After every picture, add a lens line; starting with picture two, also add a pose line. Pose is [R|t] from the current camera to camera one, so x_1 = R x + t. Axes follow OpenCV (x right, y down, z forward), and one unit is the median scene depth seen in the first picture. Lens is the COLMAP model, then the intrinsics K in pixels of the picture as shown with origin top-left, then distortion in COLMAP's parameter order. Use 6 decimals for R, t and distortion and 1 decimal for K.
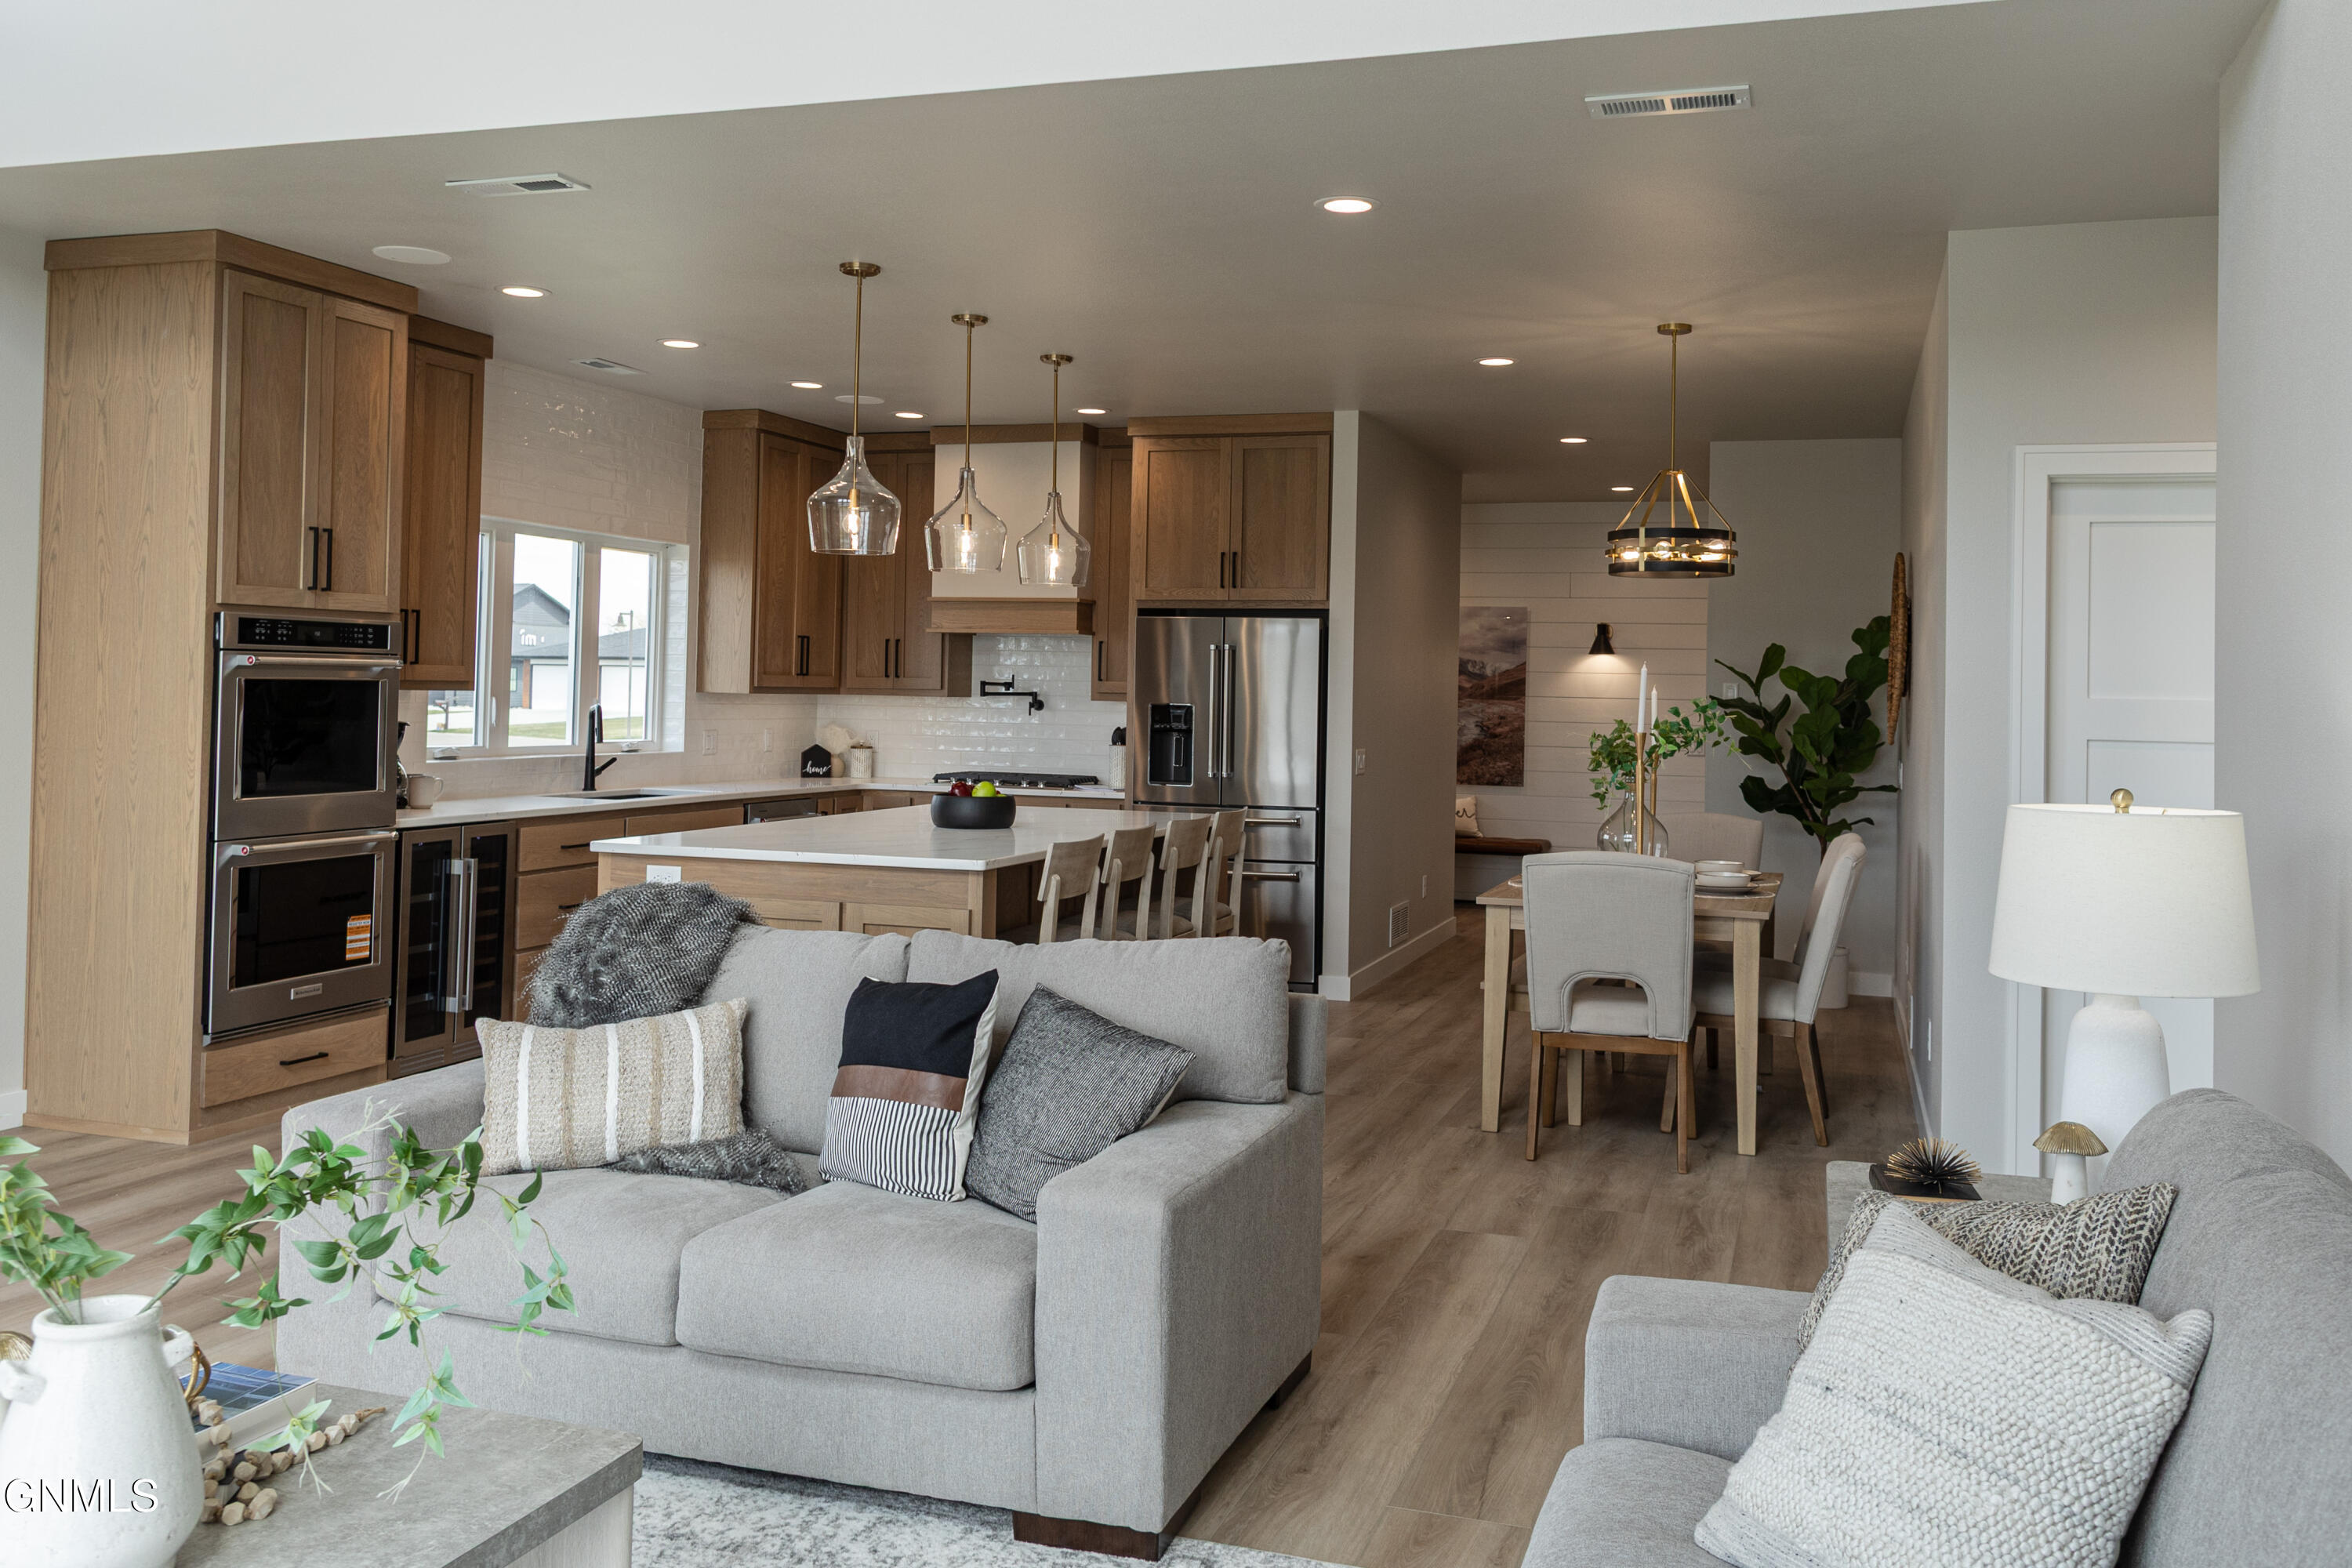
lens RADIAL K [[1911.9, 0, 1220.7], [0, 1911.9, 655.7], [0, 0, 1]] dist [0.011721, -0.004255]
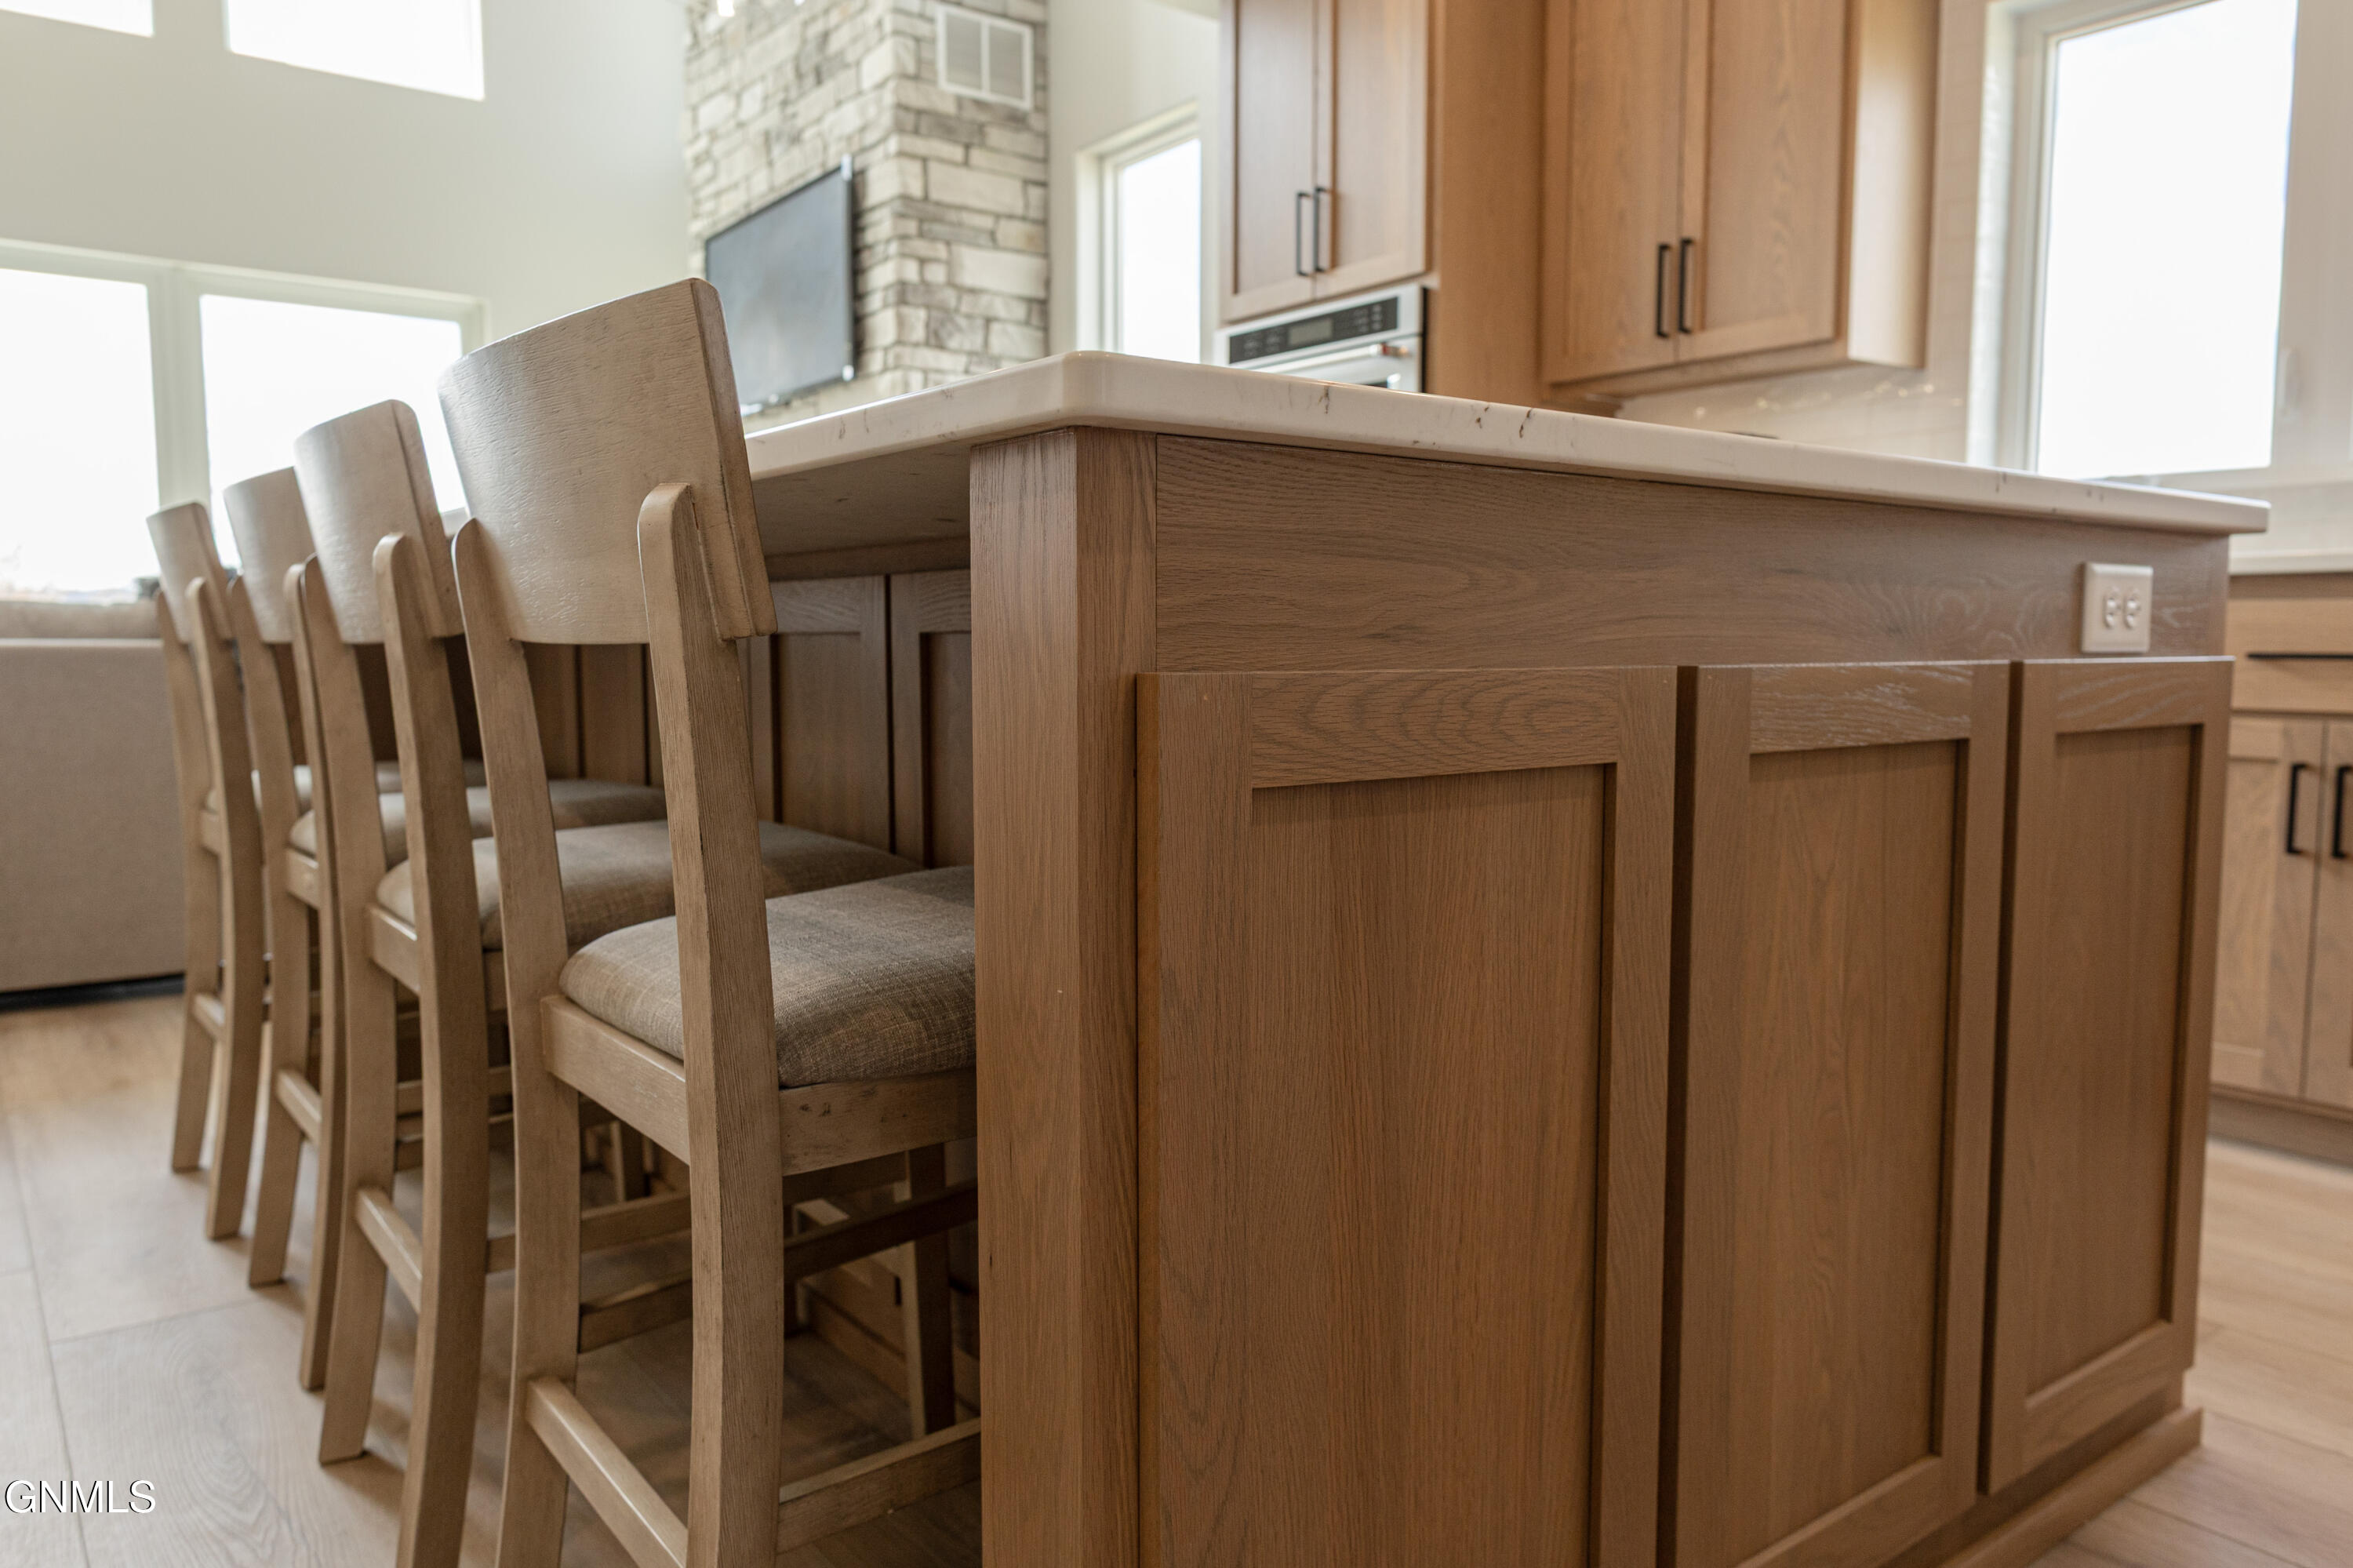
lens RADIAL K [[1634.2, 0, 1192.3], [0, 1634.2, 778.6], [0, 0, 1]] dist [0.007427, 0.003191]
pose [[-0.565212, 0.050769, -0.823382, 0.093880], [0.003338, 0.998237, 0.059259, 0.117689], [0.824939, 0.030746, -0.564385, 1.228974]]
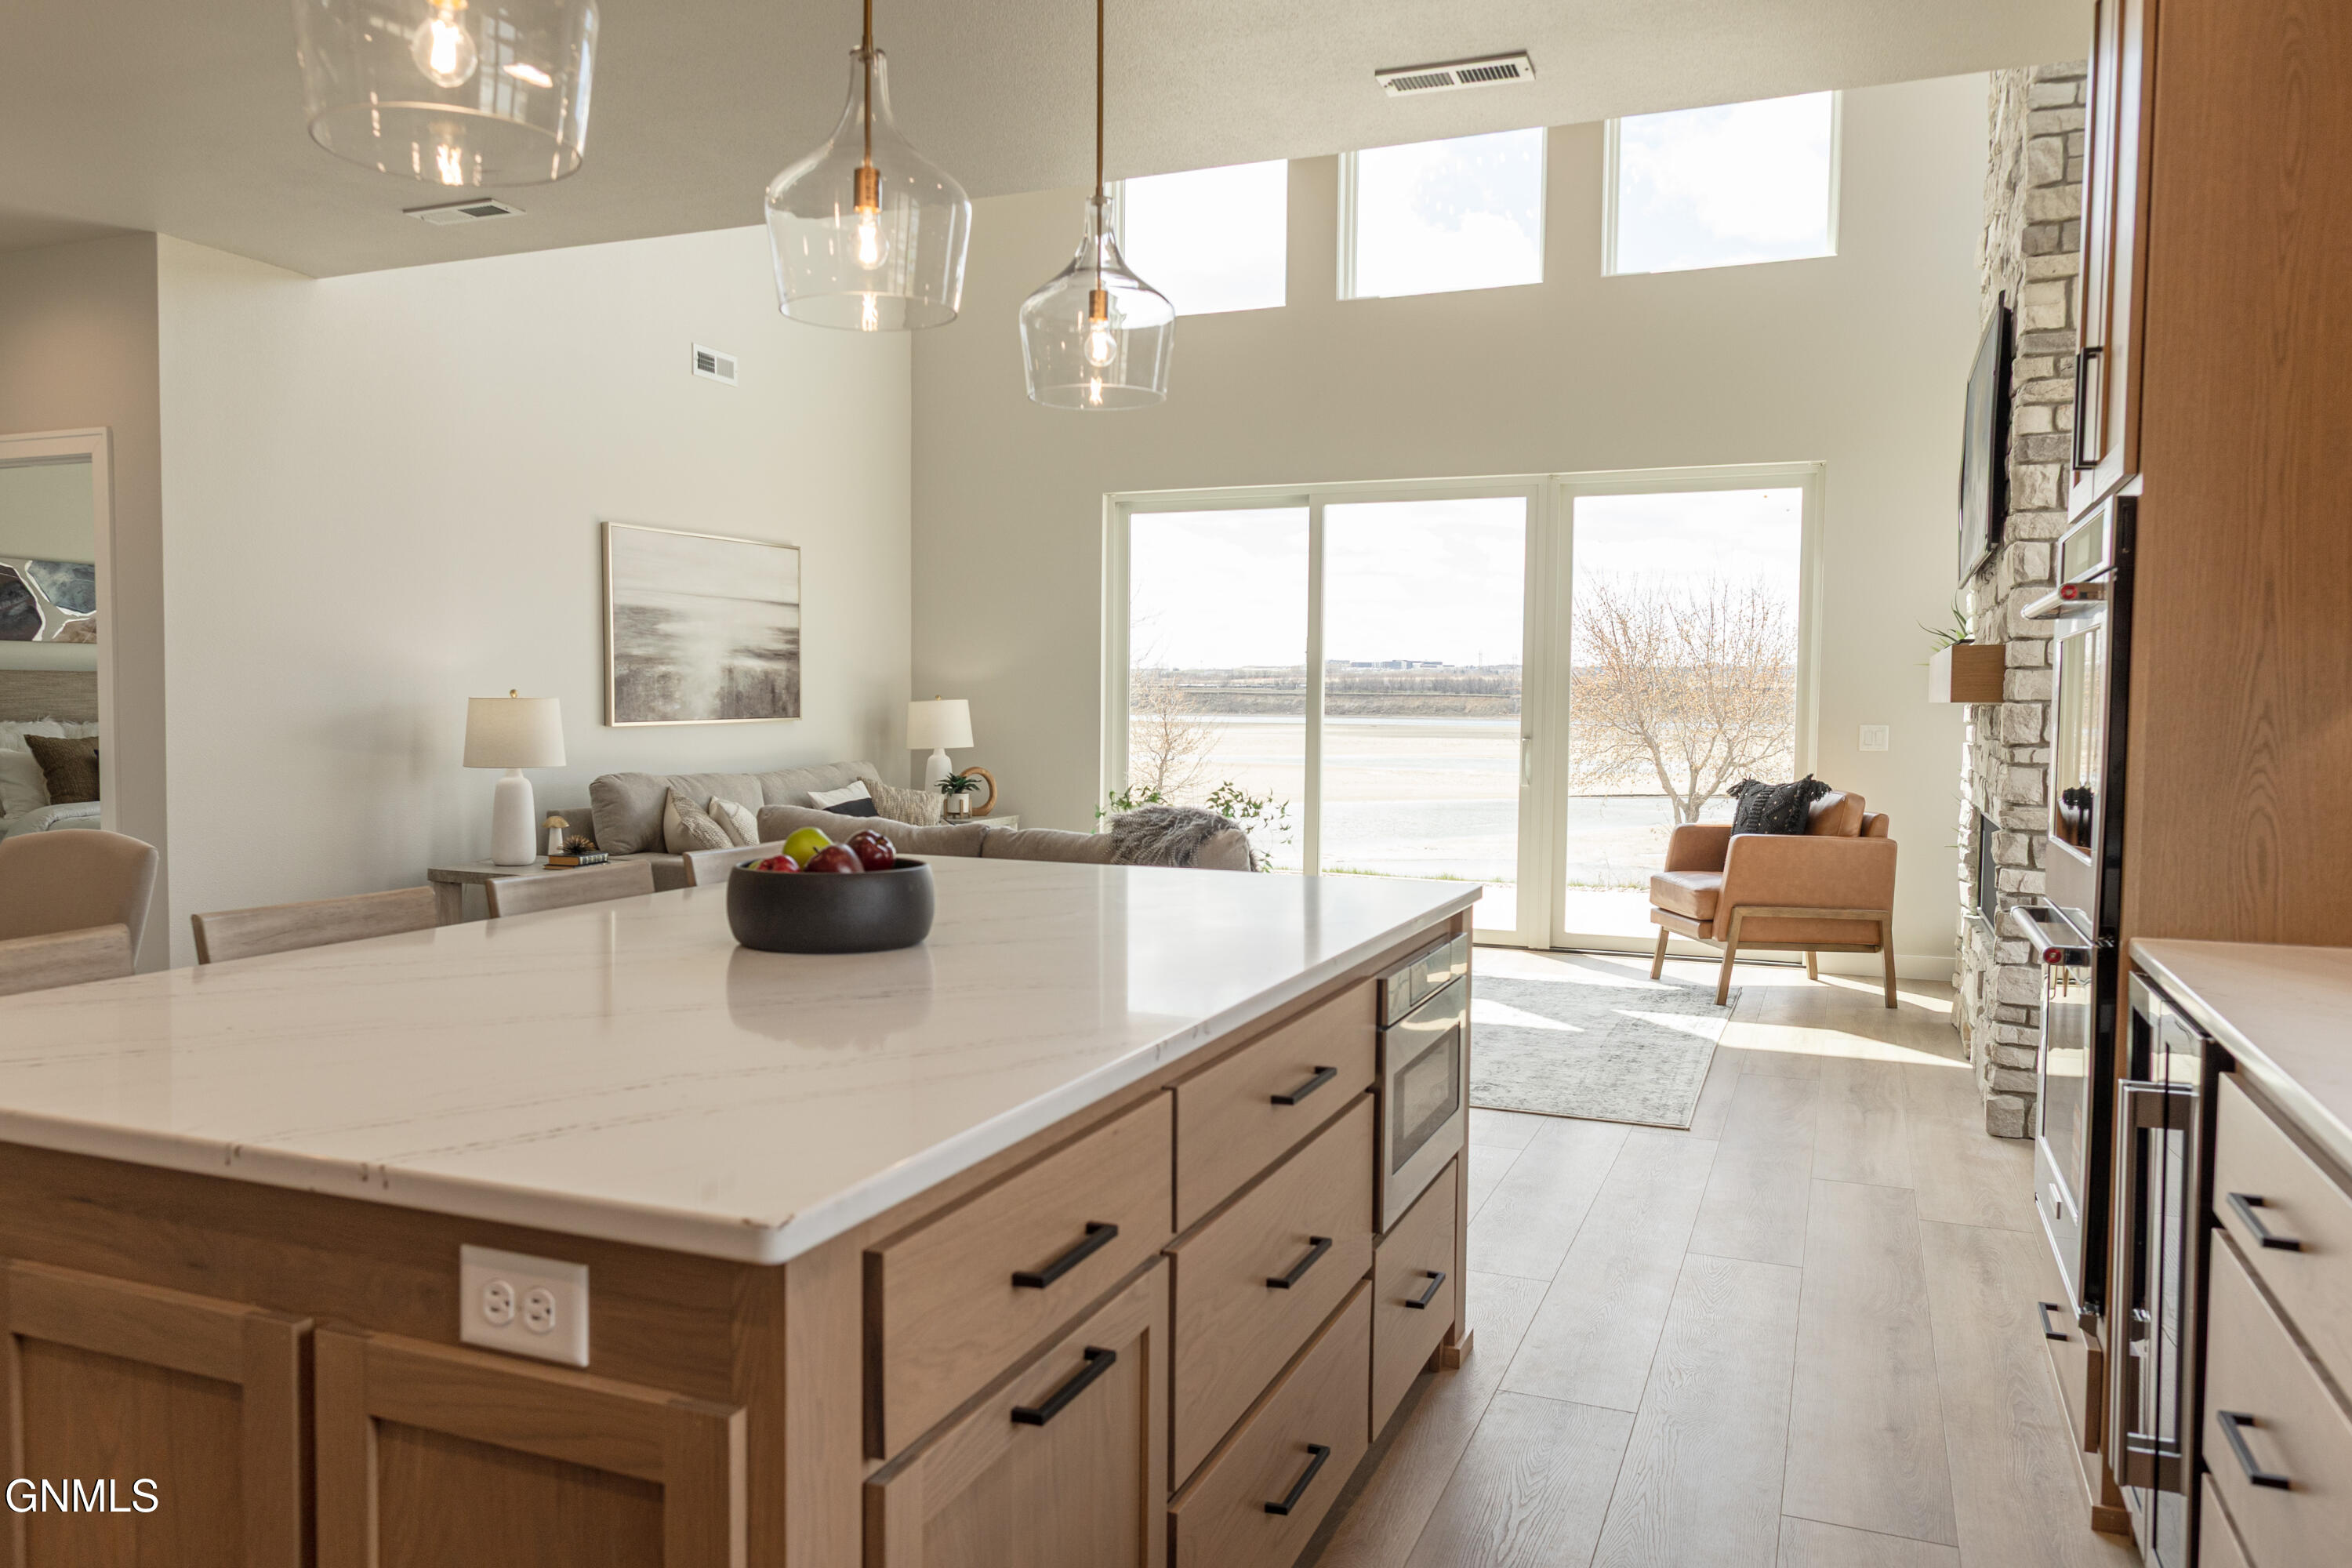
lens RADIAL K [[1723.4, 0, 1093.7], [0, 1723.4, 781.7], [0, 0, 1]] dist [0.014323, -0.004126]
pose [[-0.994133, -0.030928, 0.103648, -0.229983], [-0.027689, 0.999087, 0.032544, 0.041485], [-0.104560, 0.029483, -0.994081, 1.393124]]
